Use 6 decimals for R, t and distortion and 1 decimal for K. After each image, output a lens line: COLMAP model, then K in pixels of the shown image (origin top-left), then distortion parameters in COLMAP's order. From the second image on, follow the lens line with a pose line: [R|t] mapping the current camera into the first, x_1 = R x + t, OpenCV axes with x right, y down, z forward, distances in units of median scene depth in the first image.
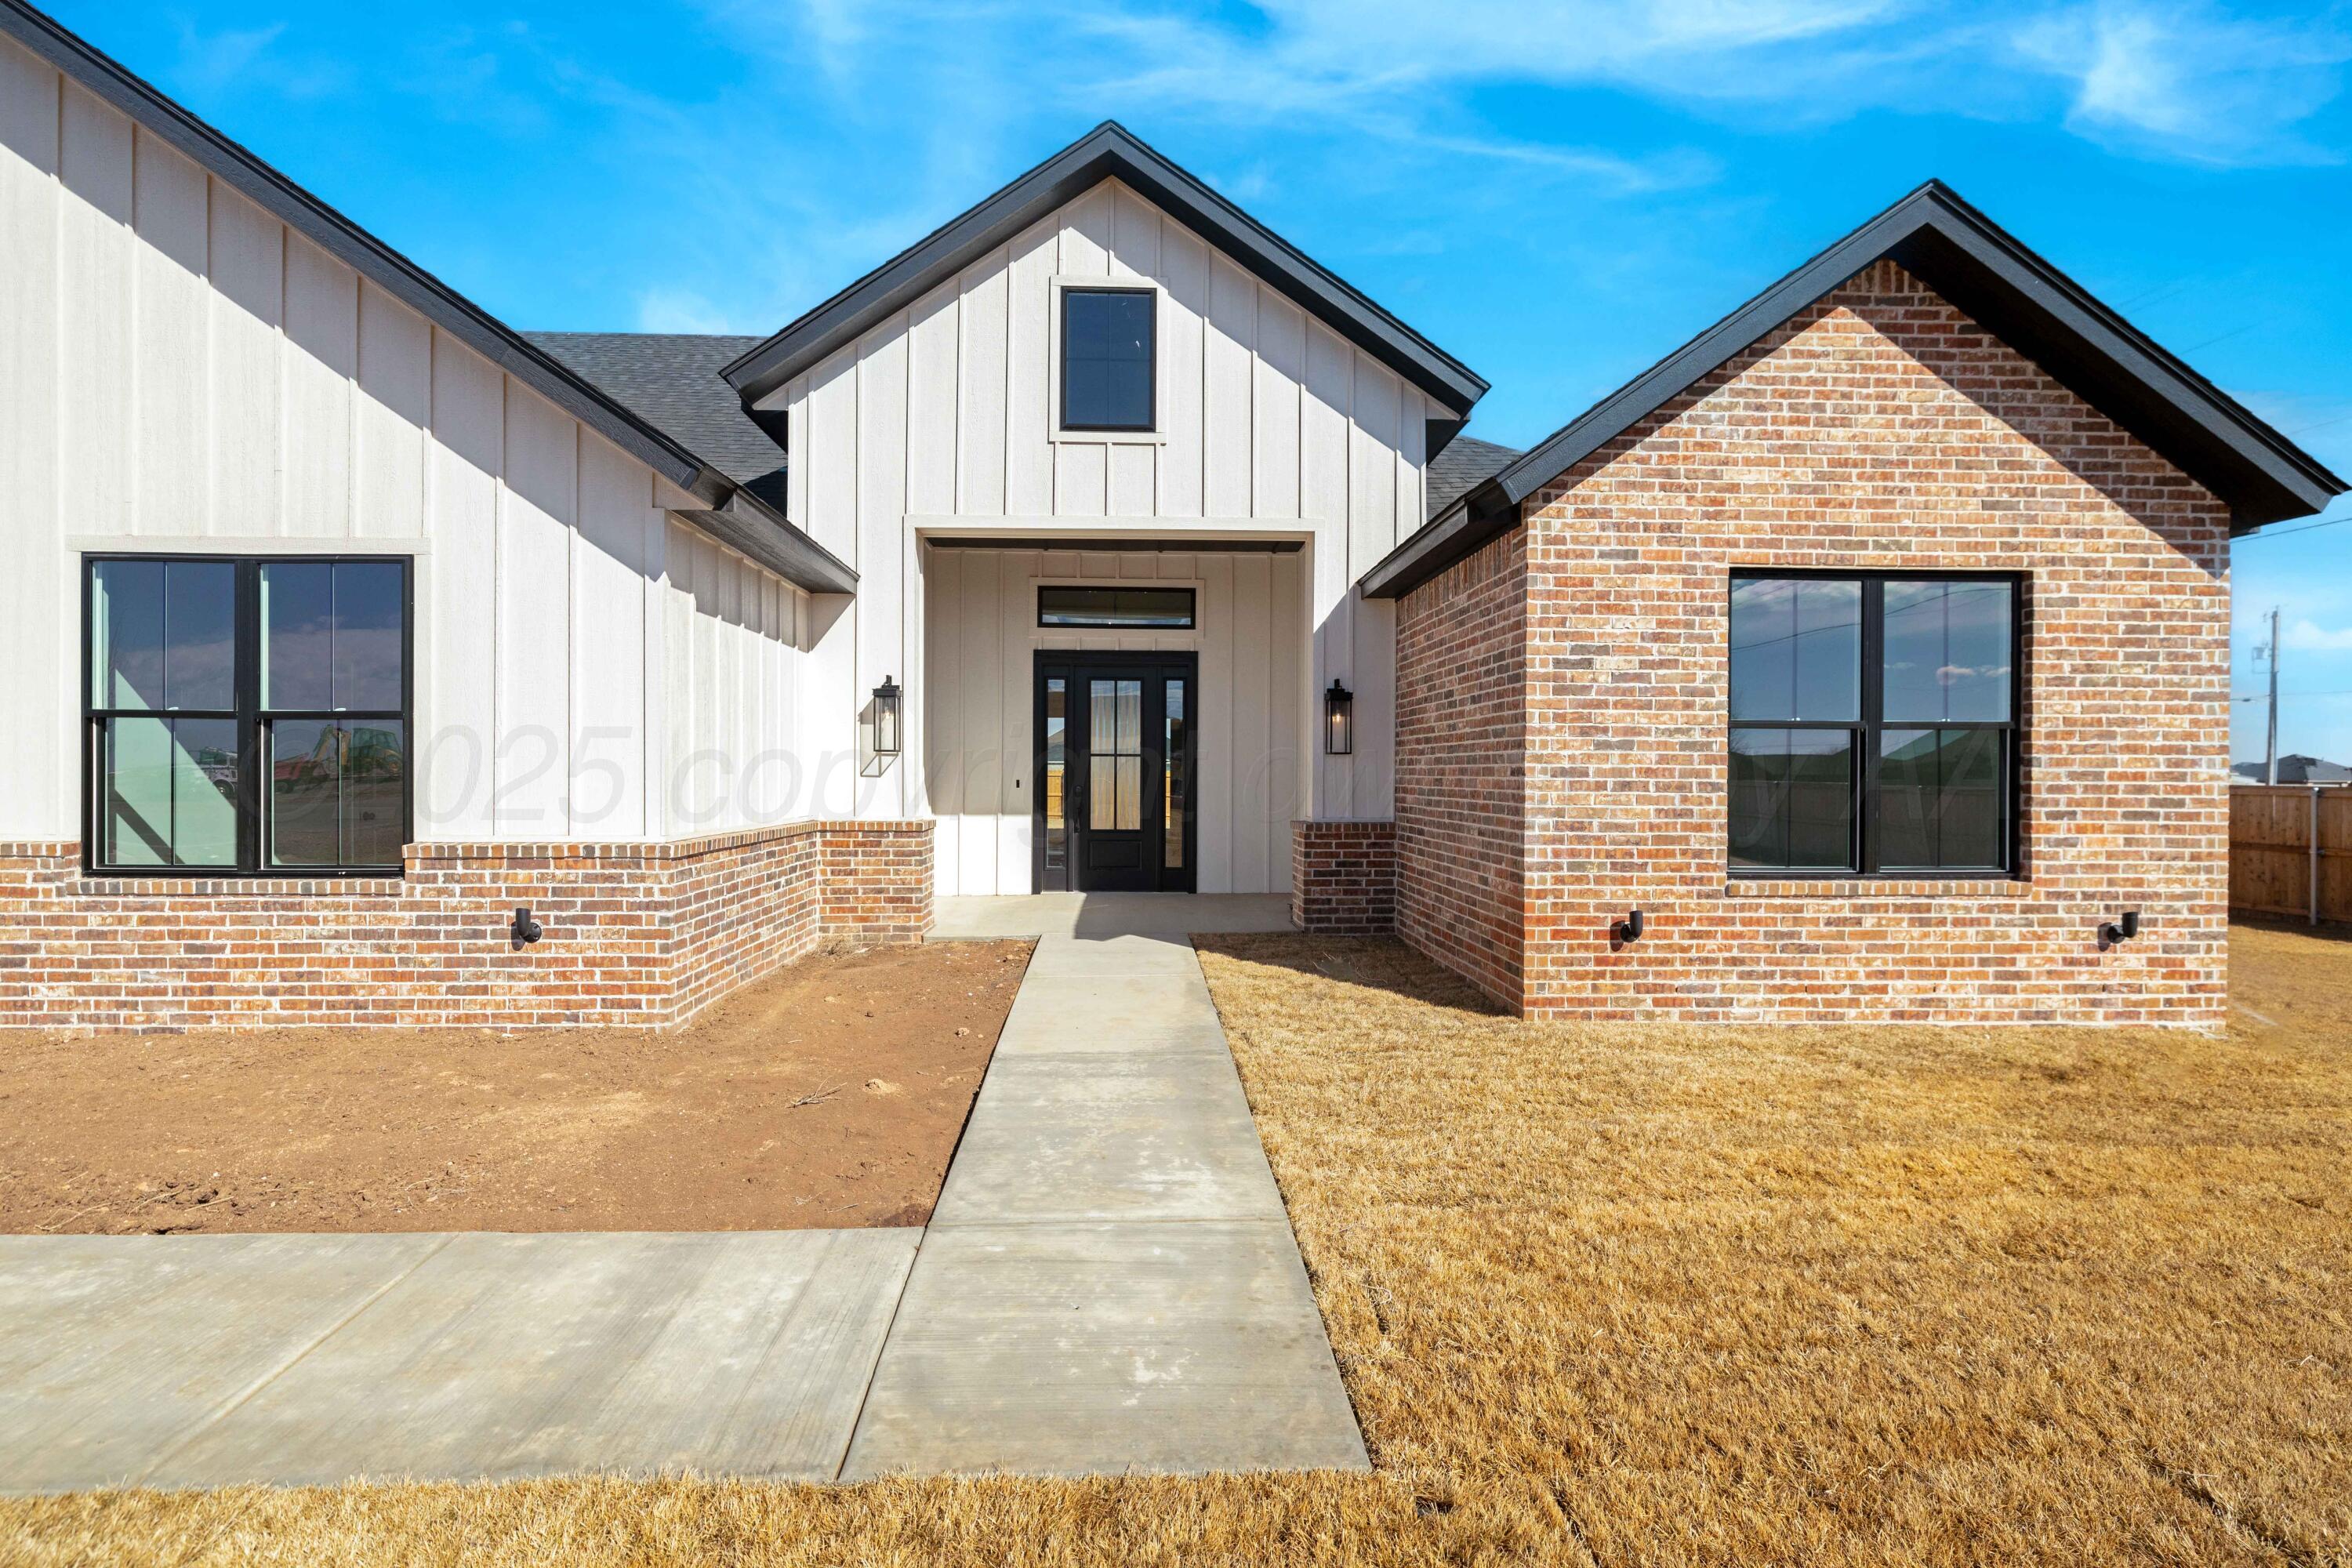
lens RADIAL K [[1122.4, 0, 1176.0], [0, 1122.4, 784.0], [0, 0, 1]] dist [-0.009586, -0.000047]
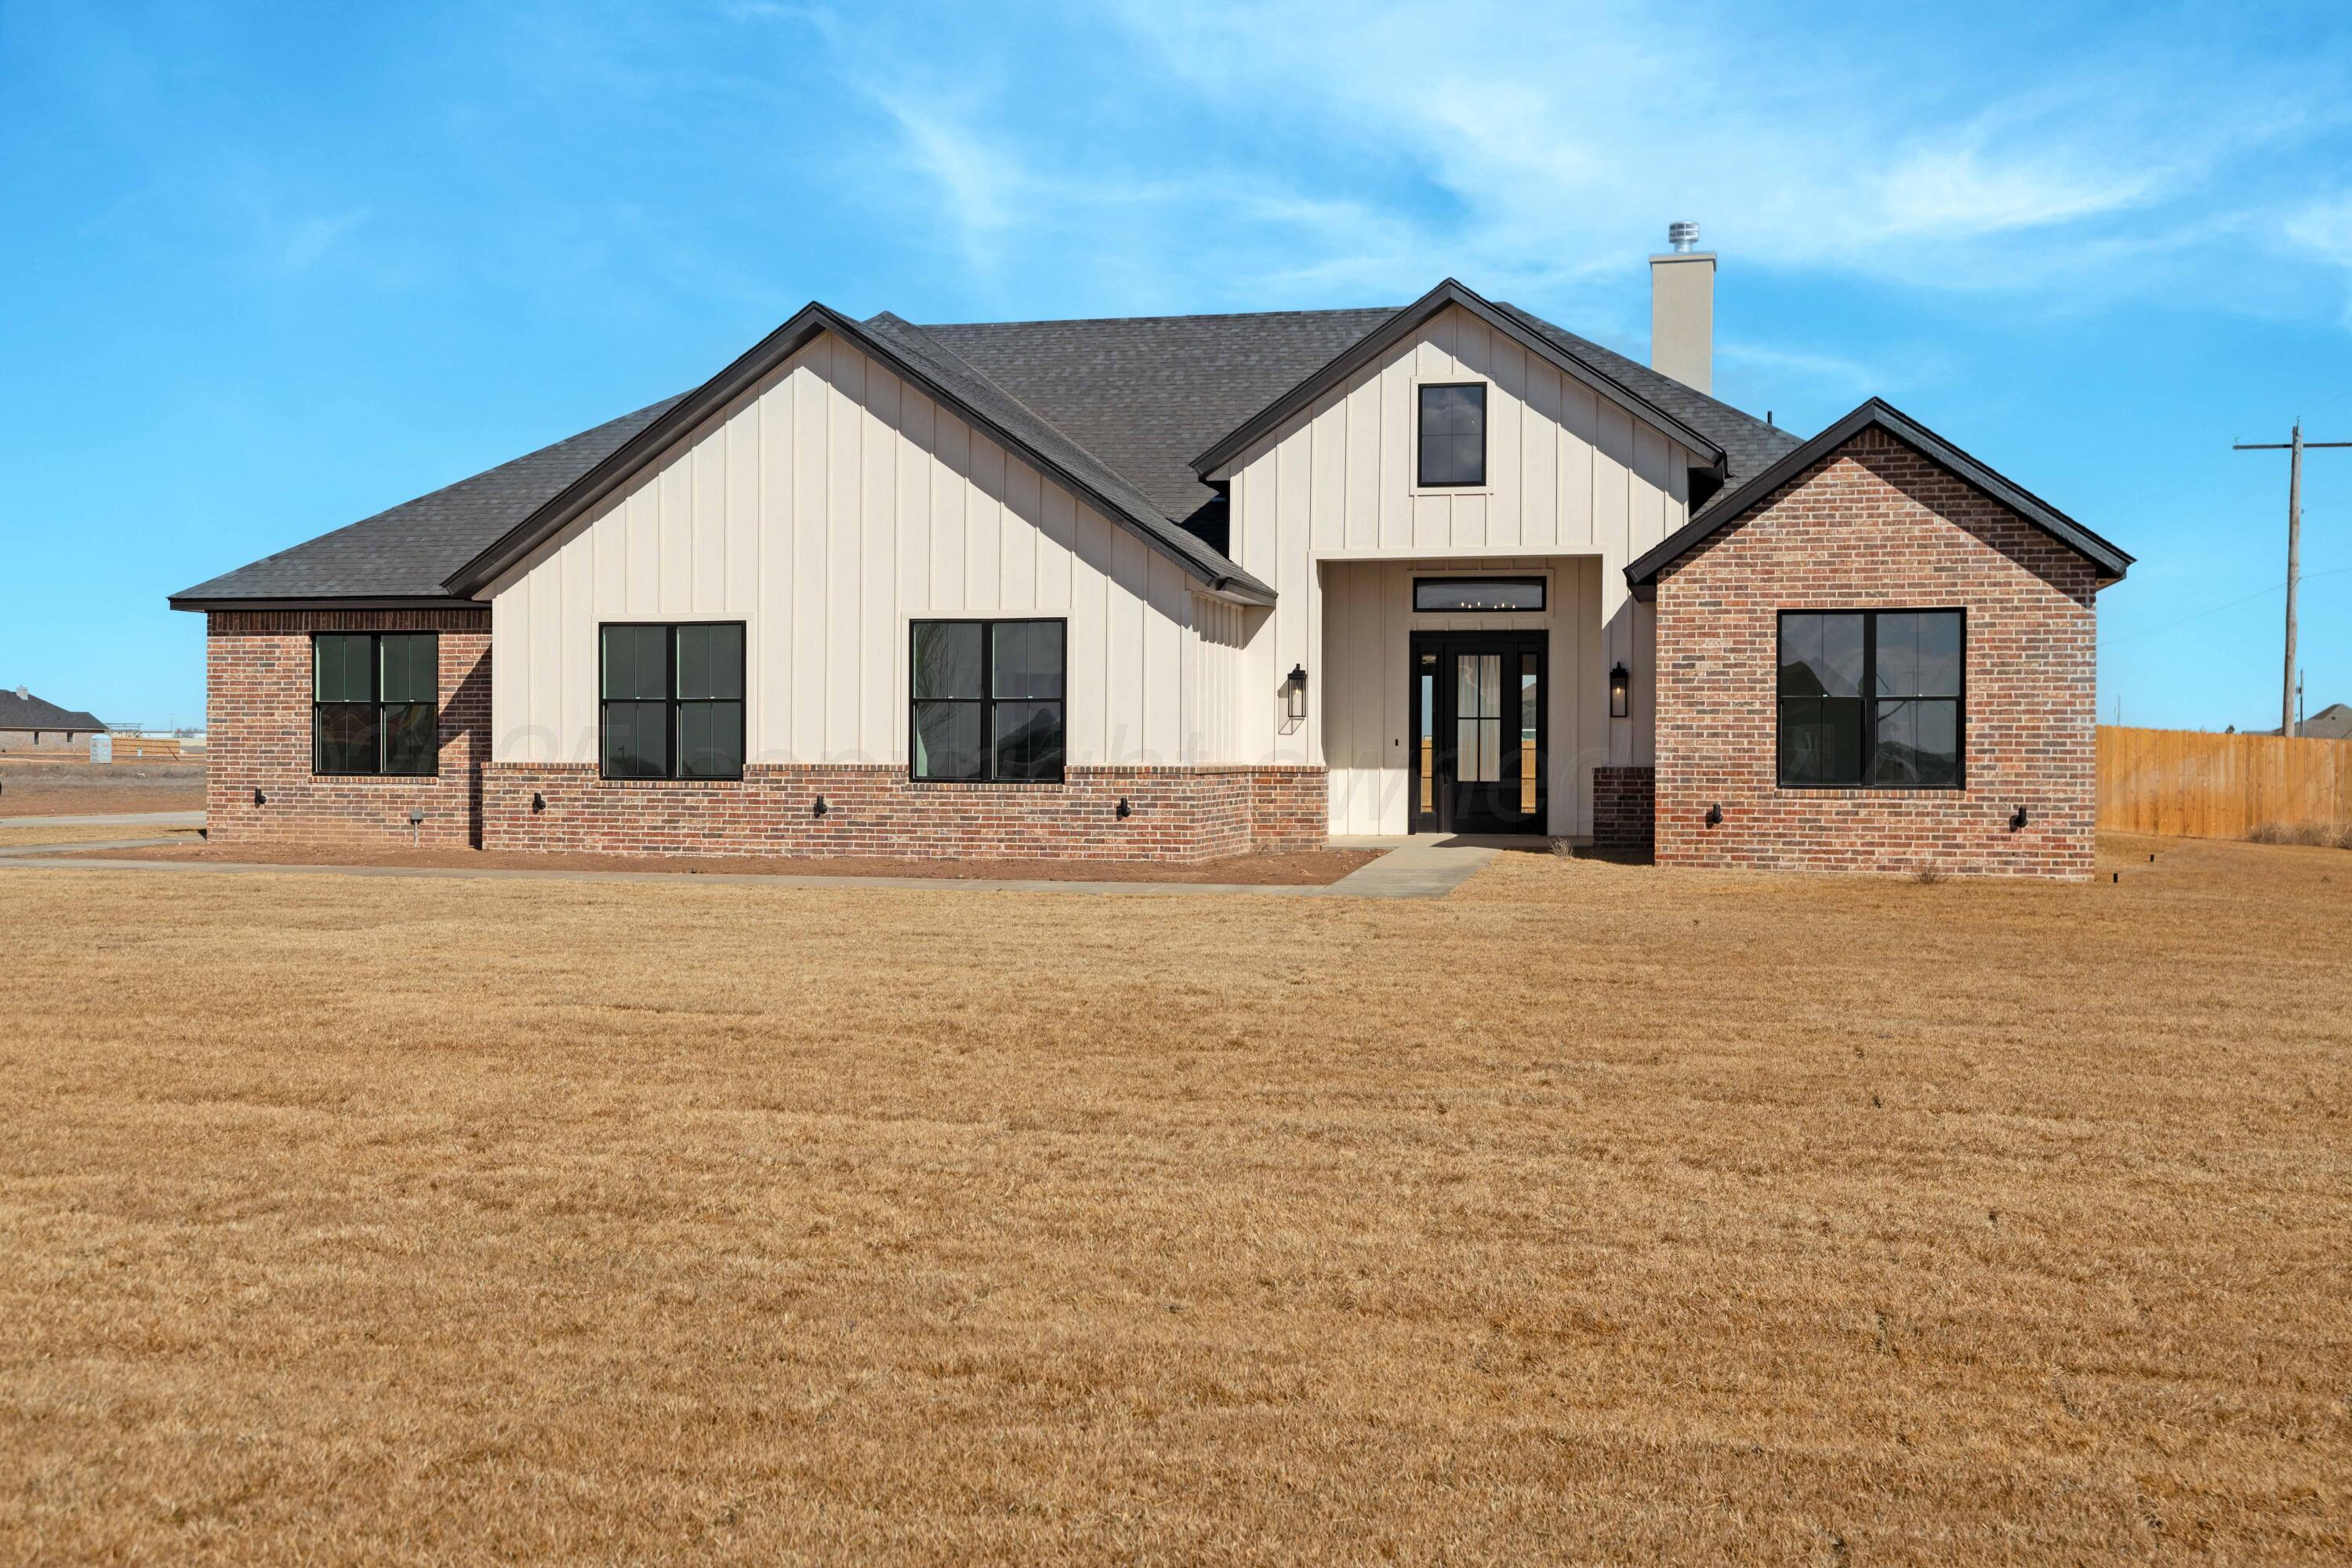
lens RADIAL K [[2363.1, 0, 1176.0], [0, 2363.1, 784.0], [0, 0, 1]] dist [0.076061, 0.000620]
pose [[0.962837, 0.002705, -0.270070, 0.590204], [-0.001985, 0.999994, 0.002938, 0.069489], [0.270076, -0.002292, 0.962836, -2.808519]]
